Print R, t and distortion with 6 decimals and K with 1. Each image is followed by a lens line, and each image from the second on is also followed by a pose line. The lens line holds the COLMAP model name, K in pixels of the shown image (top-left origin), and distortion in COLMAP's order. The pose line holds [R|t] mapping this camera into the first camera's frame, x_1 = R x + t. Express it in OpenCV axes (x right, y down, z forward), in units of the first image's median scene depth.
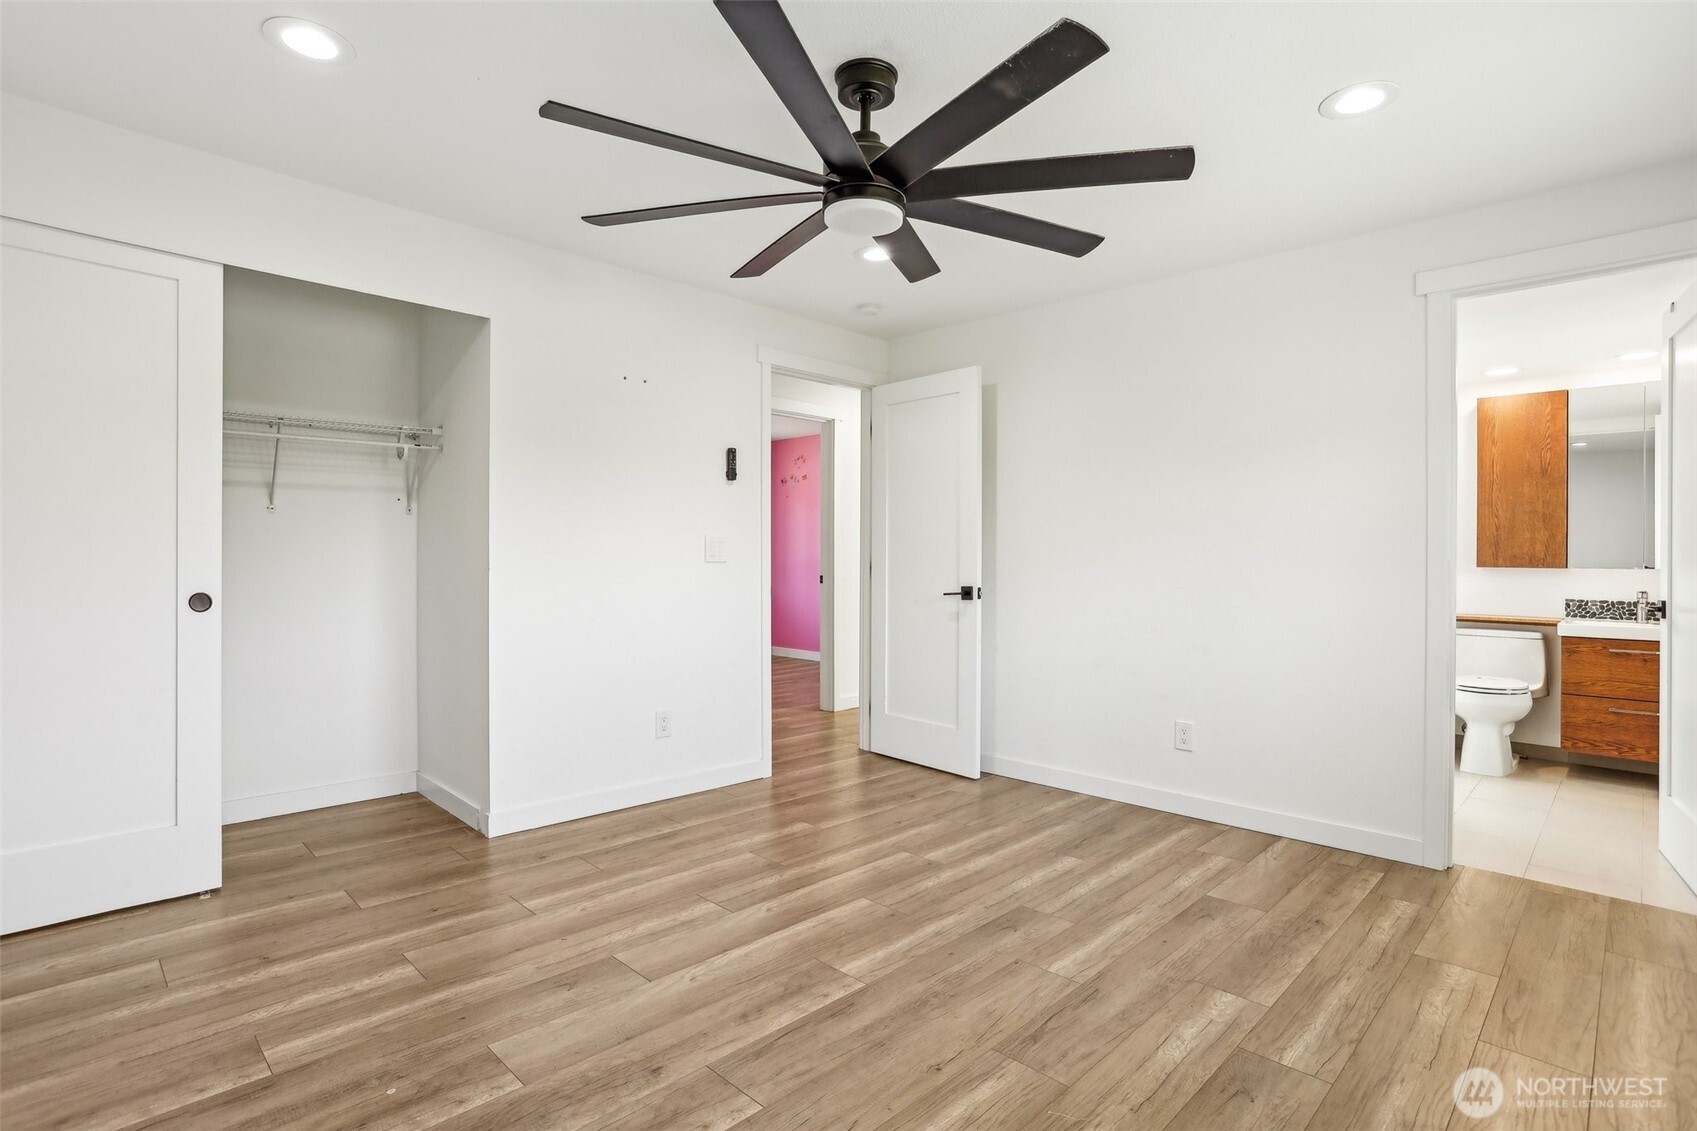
lens RADIAL K [[825.1, 0, 853.1], [0, 825.1, 559.3], [0, 0, 1]] dist [-0.037518, 0.012052]
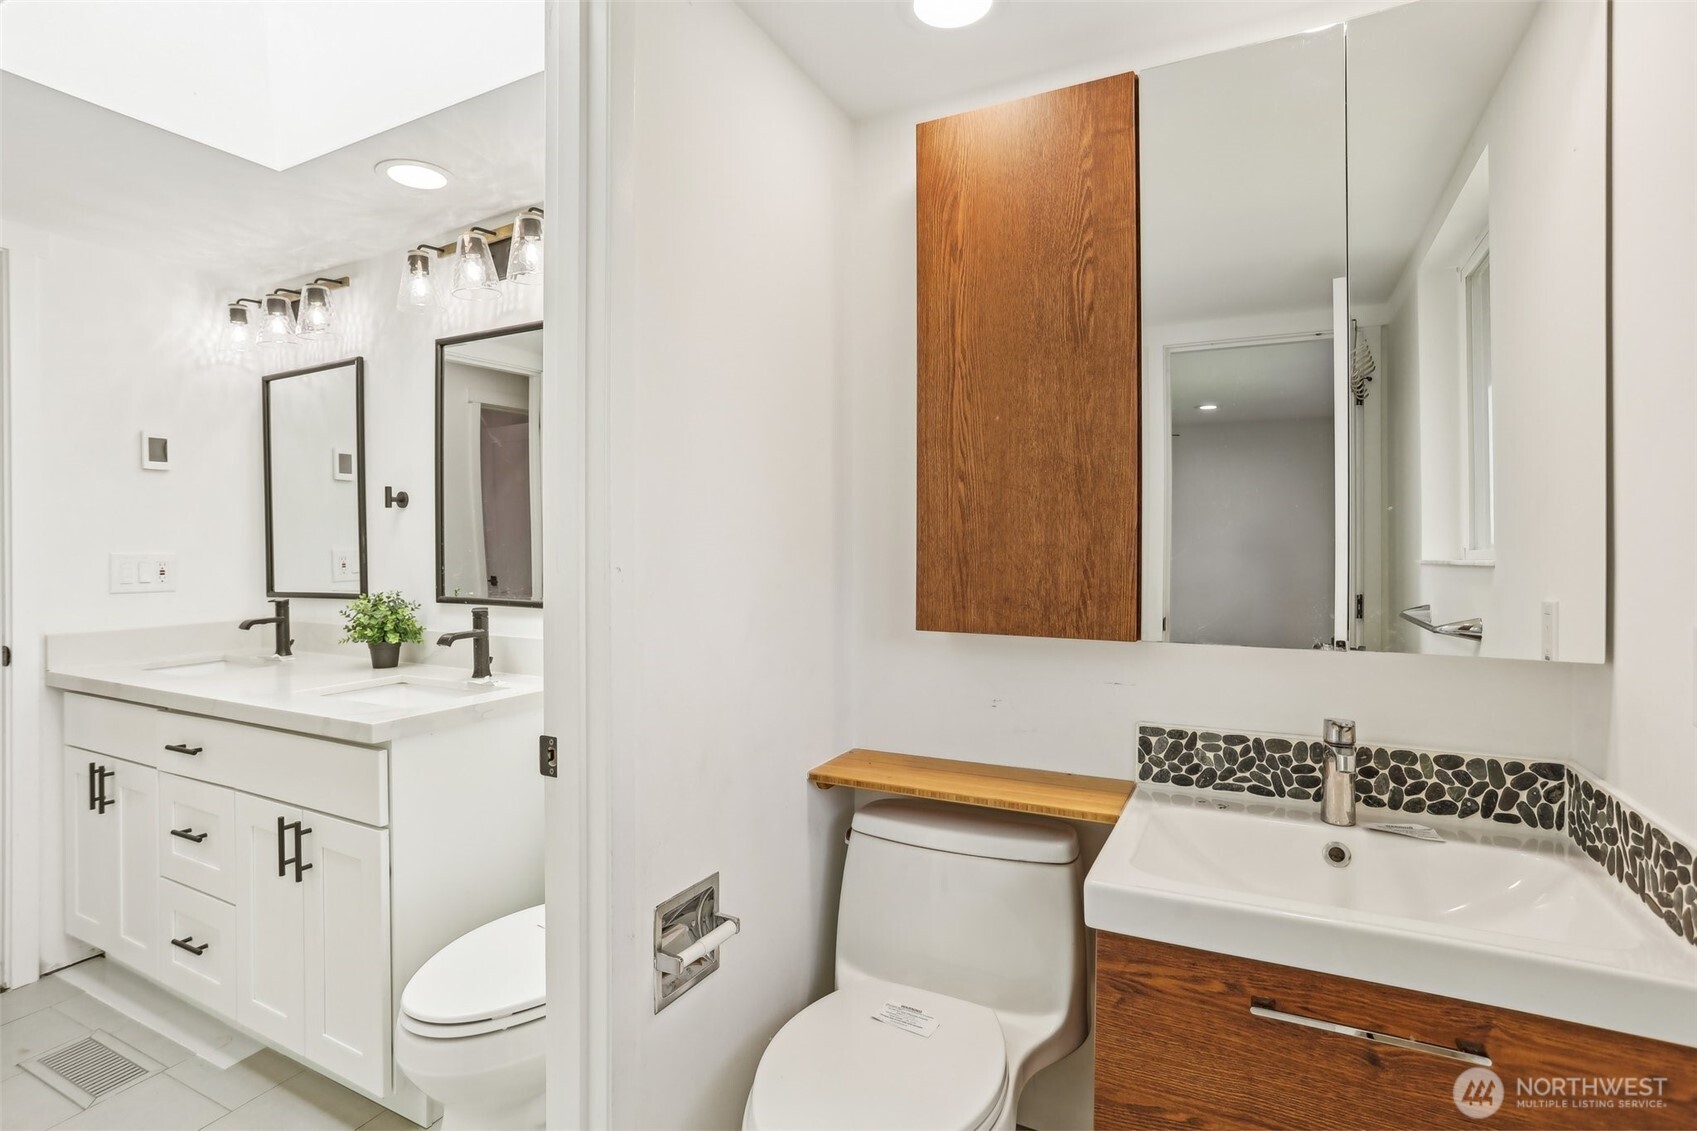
lens RADIAL K [[825.1, 0, 847.7], [0, 825.1, 566.8], [0, 0, 1]] dist [-0.037518, 0.012052]
pose [[0.954990, -0.010873, 0.296440, 0.672406], [0.008487, 0.999920, 0.009334, -0.020885], [-0.296518, -0.006398, 0.955006, 0.717986]]
